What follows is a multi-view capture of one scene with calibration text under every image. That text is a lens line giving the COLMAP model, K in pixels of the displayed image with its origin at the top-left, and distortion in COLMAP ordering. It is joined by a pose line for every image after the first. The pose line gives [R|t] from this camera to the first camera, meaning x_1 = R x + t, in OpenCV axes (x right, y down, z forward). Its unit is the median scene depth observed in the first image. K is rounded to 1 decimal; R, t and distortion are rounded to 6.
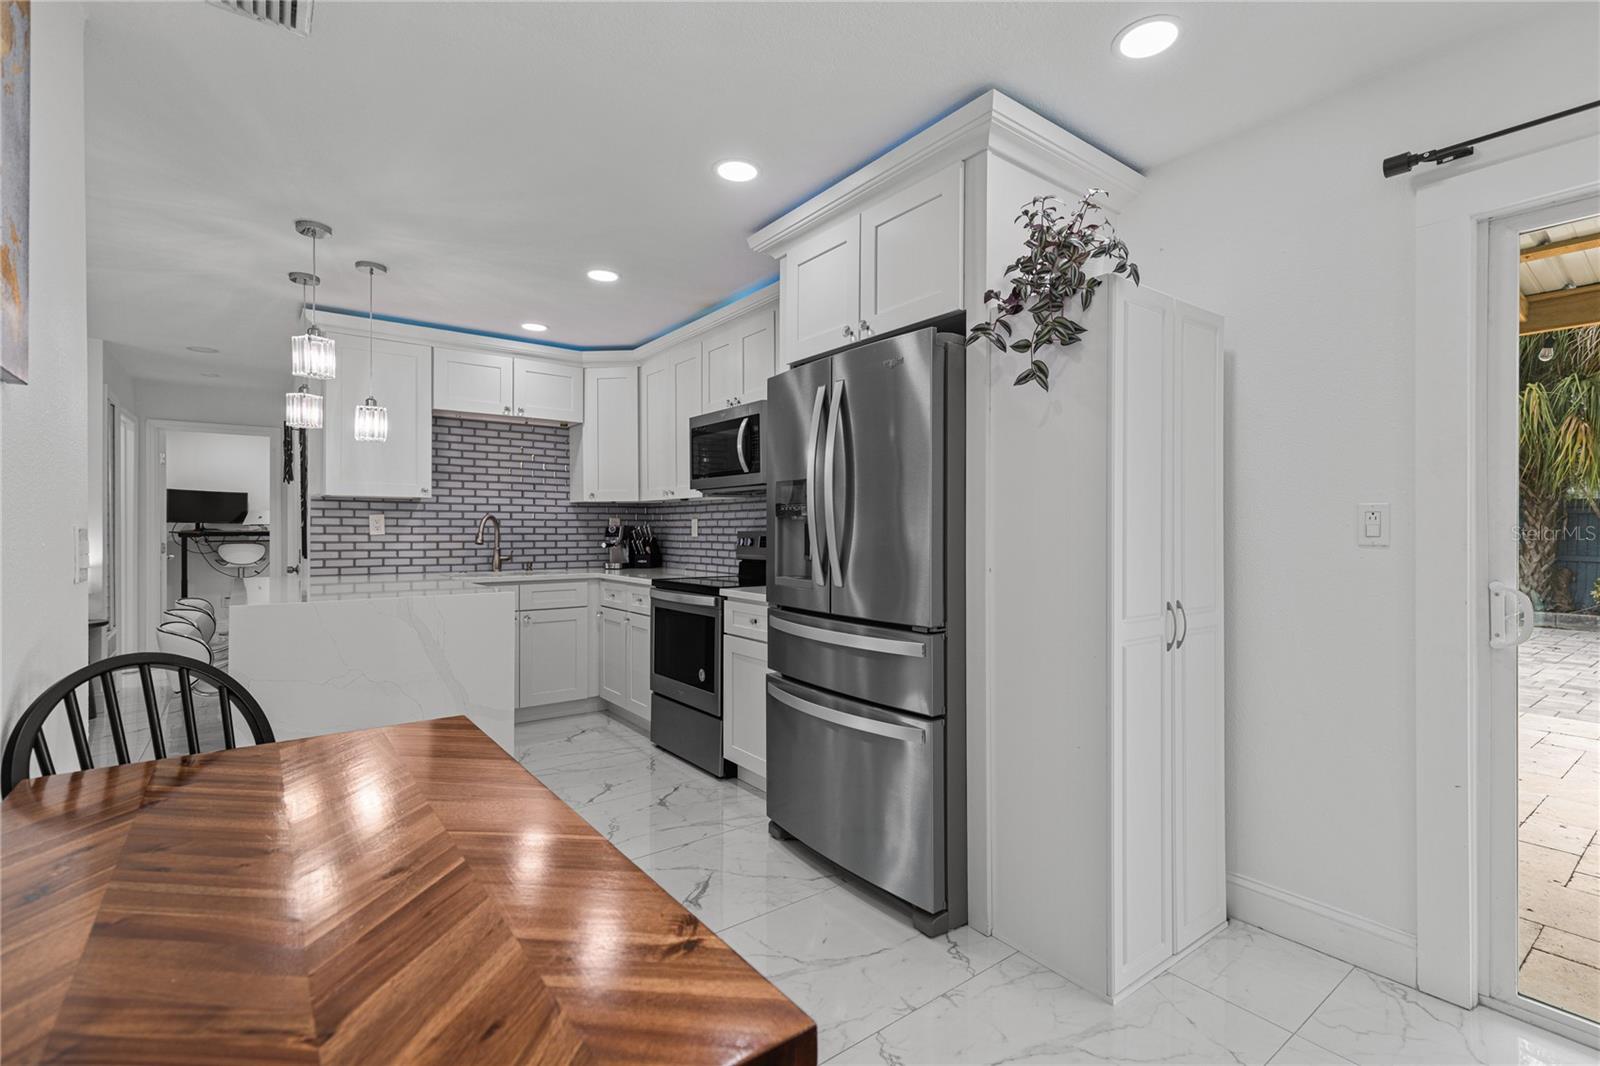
lens RADIAL K [[715.7, 0, 814.9], [0, 715.7, 530.4], [0, 0, 1]] dist [0.010062, -0.002473]
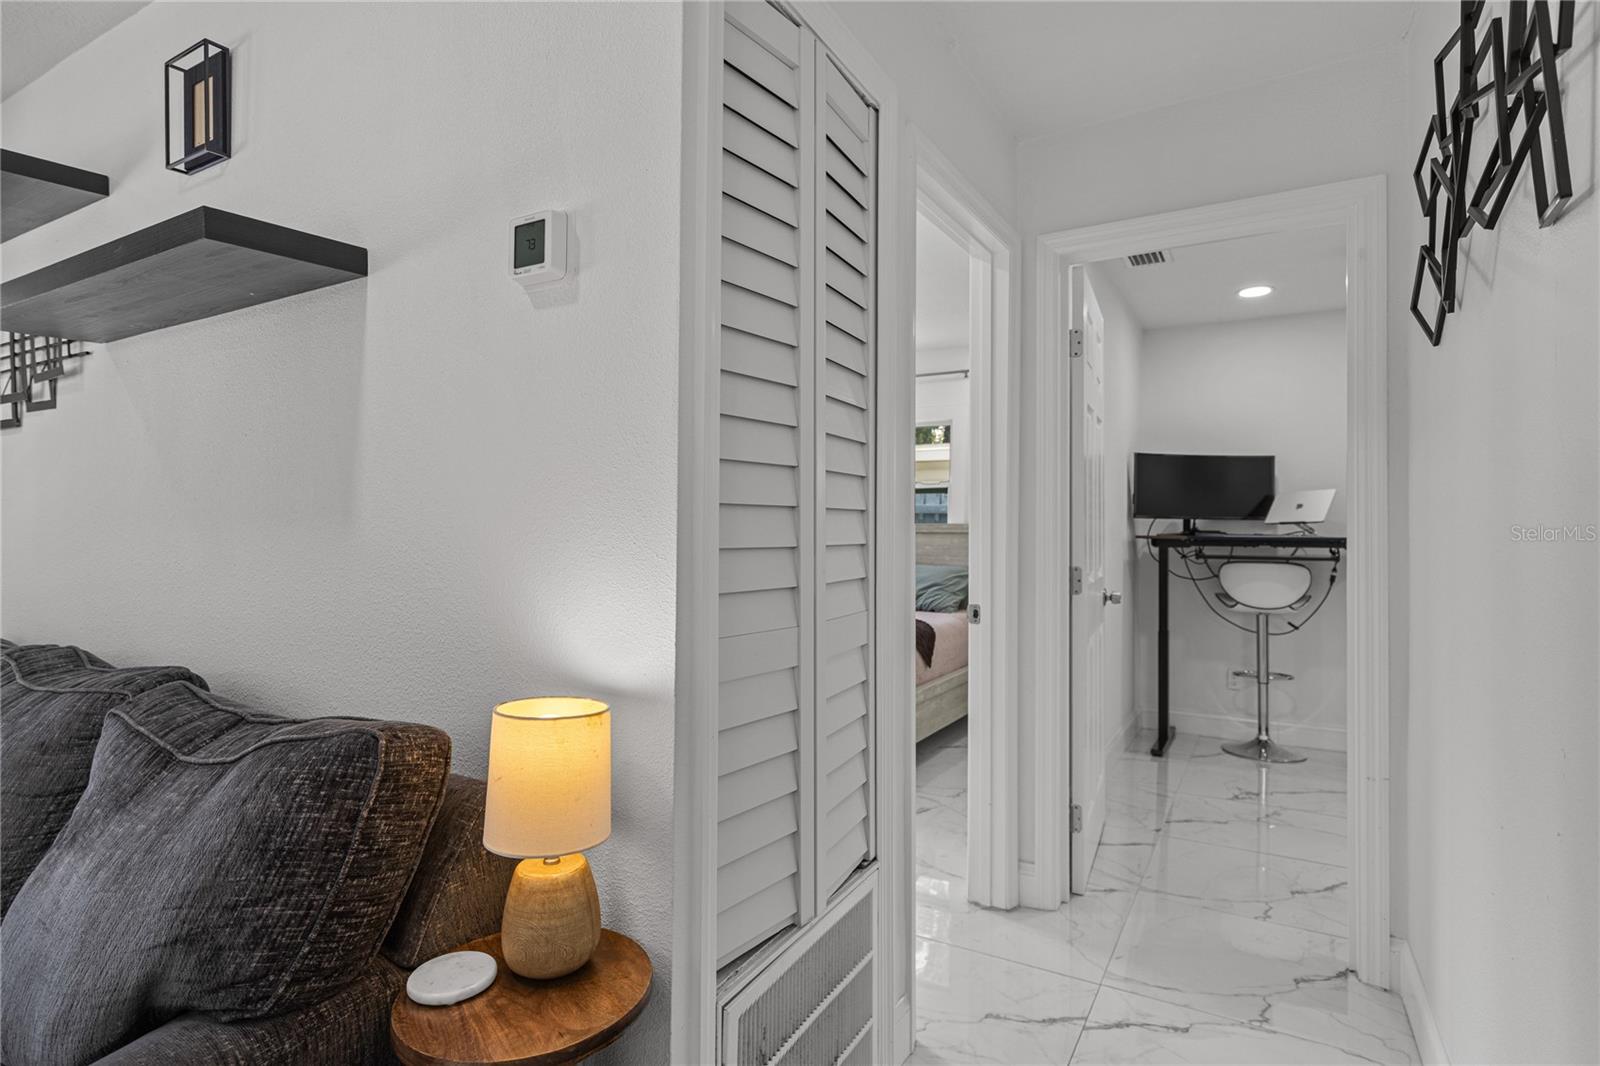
lens RADIAL K [[792.6, 0, 803.7], [0, 792.6, 514.8], [0, 0, 1]] dist [-0.024537, -0.000913]
pose [[0.372422, -0.013617, -0.927964, -0.758877], [-0.010004, 0.999775, -0.018686, -0.000449], [0.928010, 0.016243, 0.372202, 0.931280]]
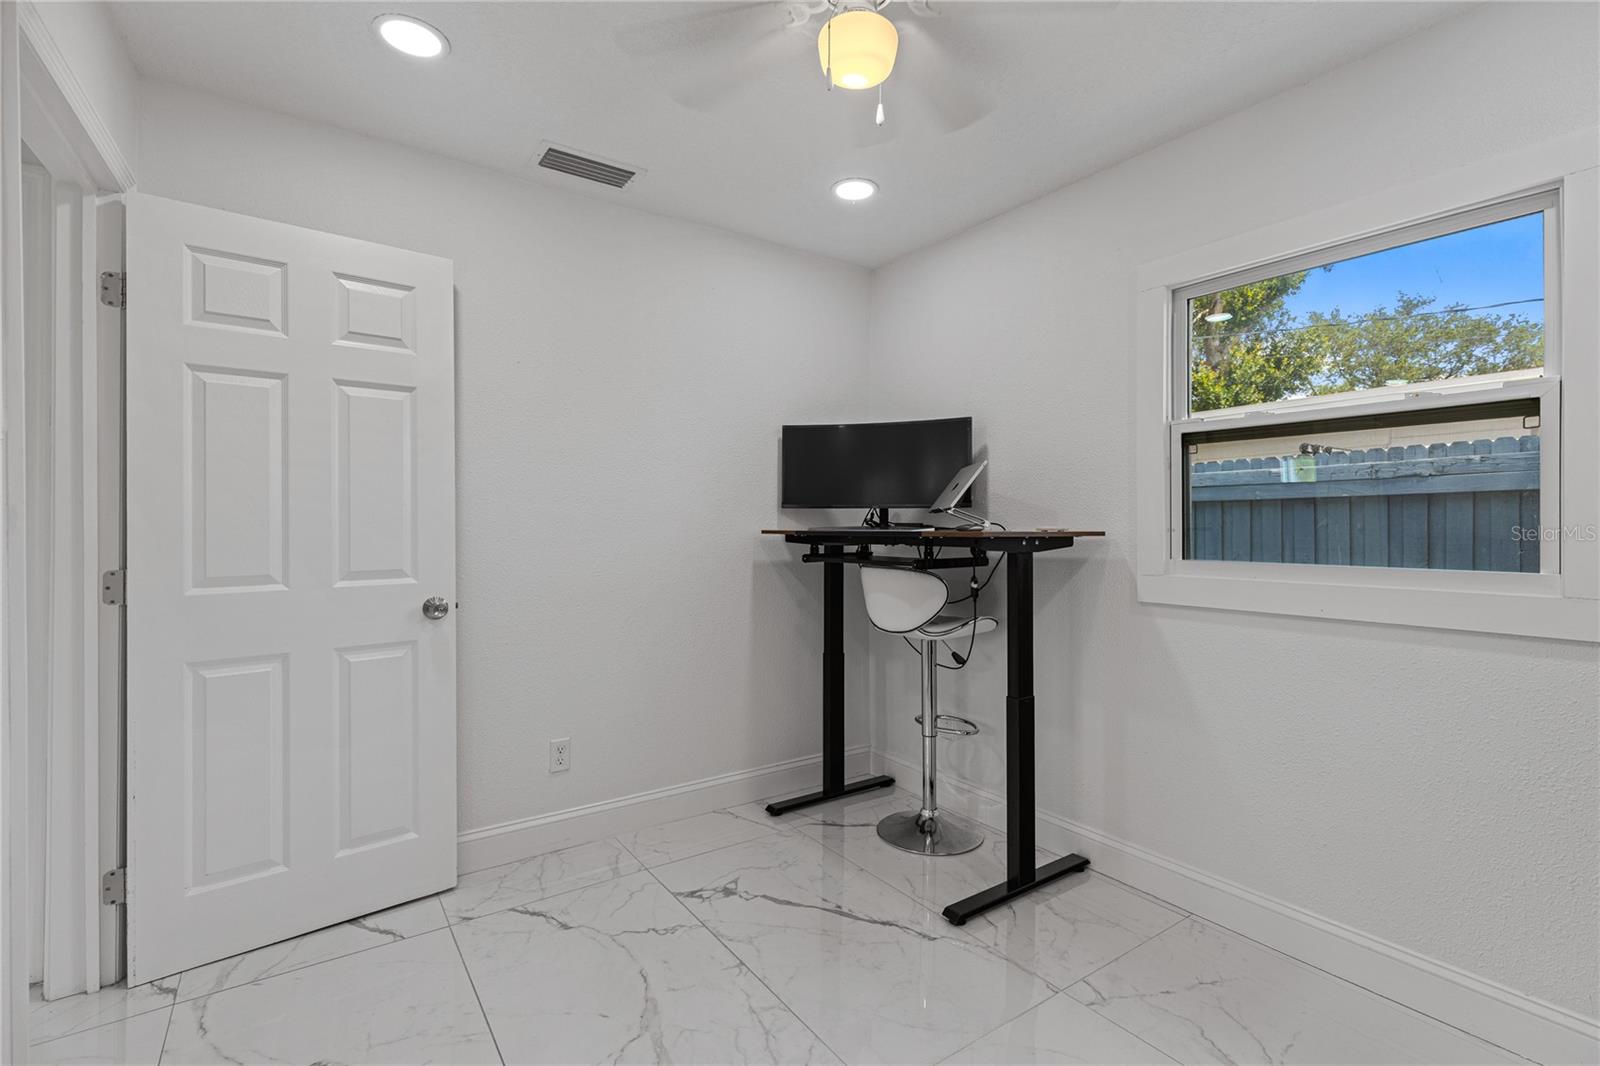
lens RADIAL K [[715.7, 0, 811.7], [0, 715.7, 527.5], [0, 0, 1]] dist [0.010062, -0.002473]
pose [[-0.030188, 0.002338, -0.999542, -0.811733], [-0.001193, 0.999996, 0.002375, -0.001554], [0.999544, 0.001264, -0.030185, 1.671967]]
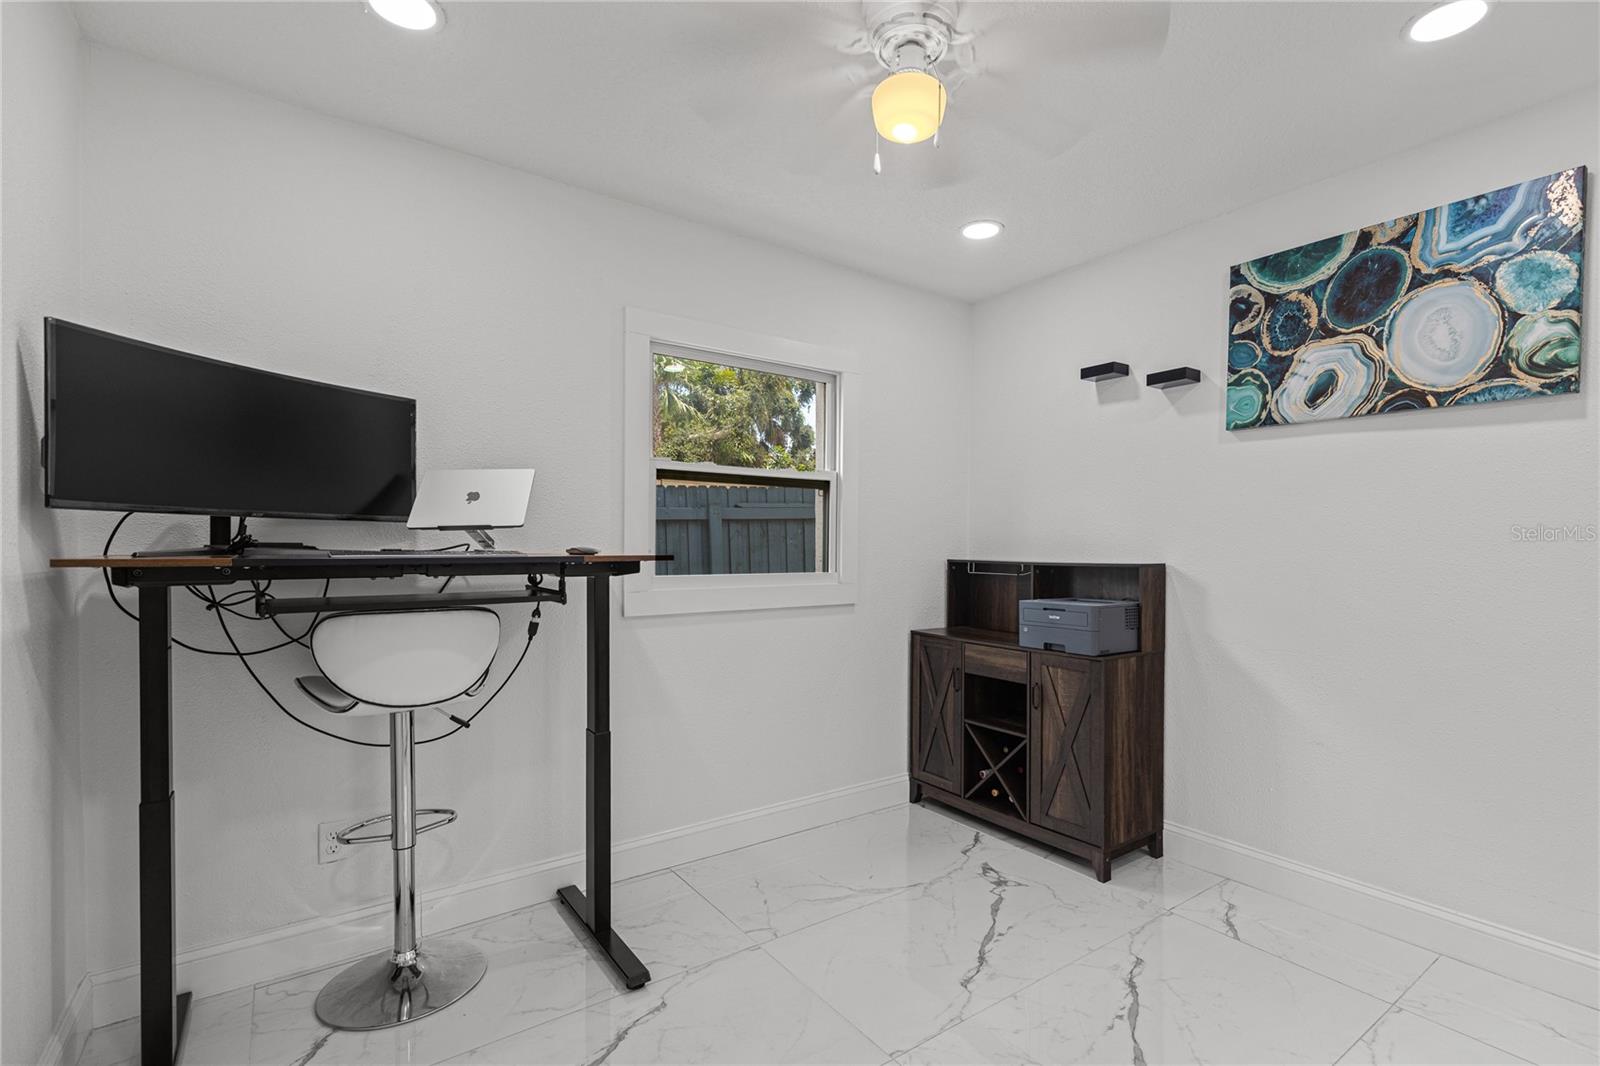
lens RADIAL K [[715.7, 0, 806.9], [0, 715.7, 555.9], [0, 0, 1]] dist [0.010062, -0.002473]
pose [[0.999648, 0.005620, -0.025918, -1.155964], [-0.005282, 0.999900, 0.013099, -0.003640], [0.025989, -0.012957, 0.999578, 1.349449]]
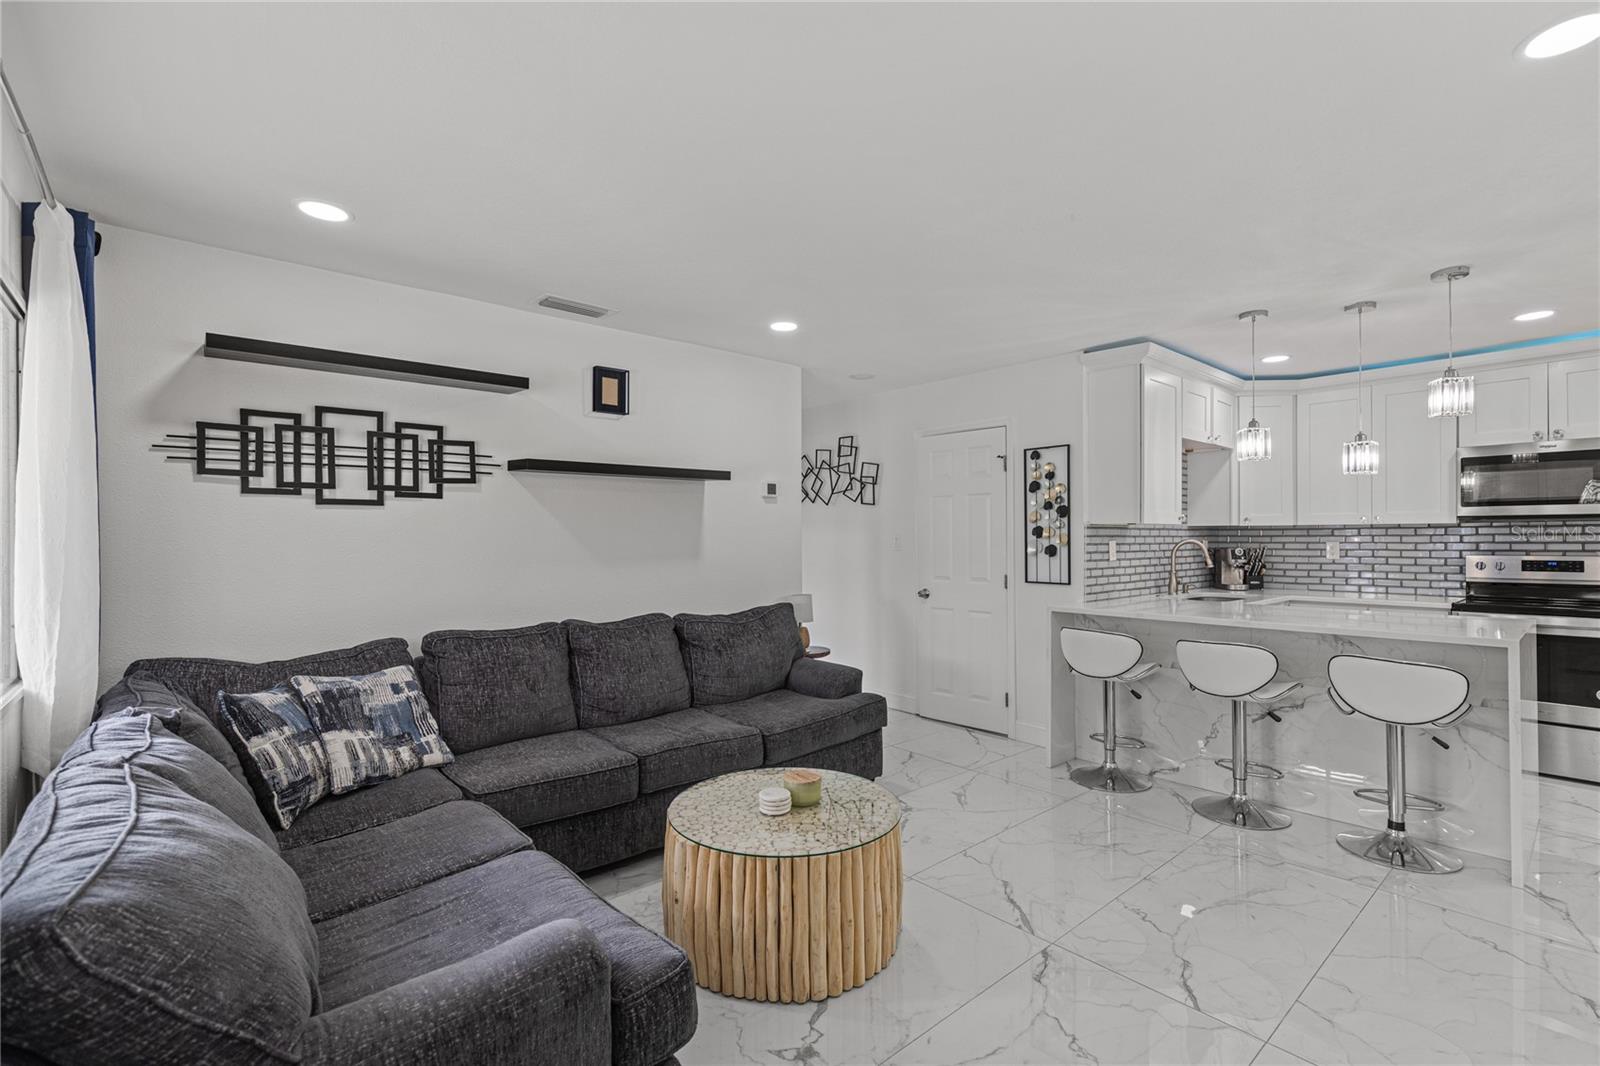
lens RADIAL K [[715.7, 0, 819.4], [0, 715.7, 538.4], [0, 0, 1]] dist [0.010062, -0.002473]
pose [[0.998103, -0.005561, 0.061308, -0.998532], [0.005650, 0.999983, -0.001276, -0.024469], [-0.061300, 0.001620, 0.998118, 0.009003]]
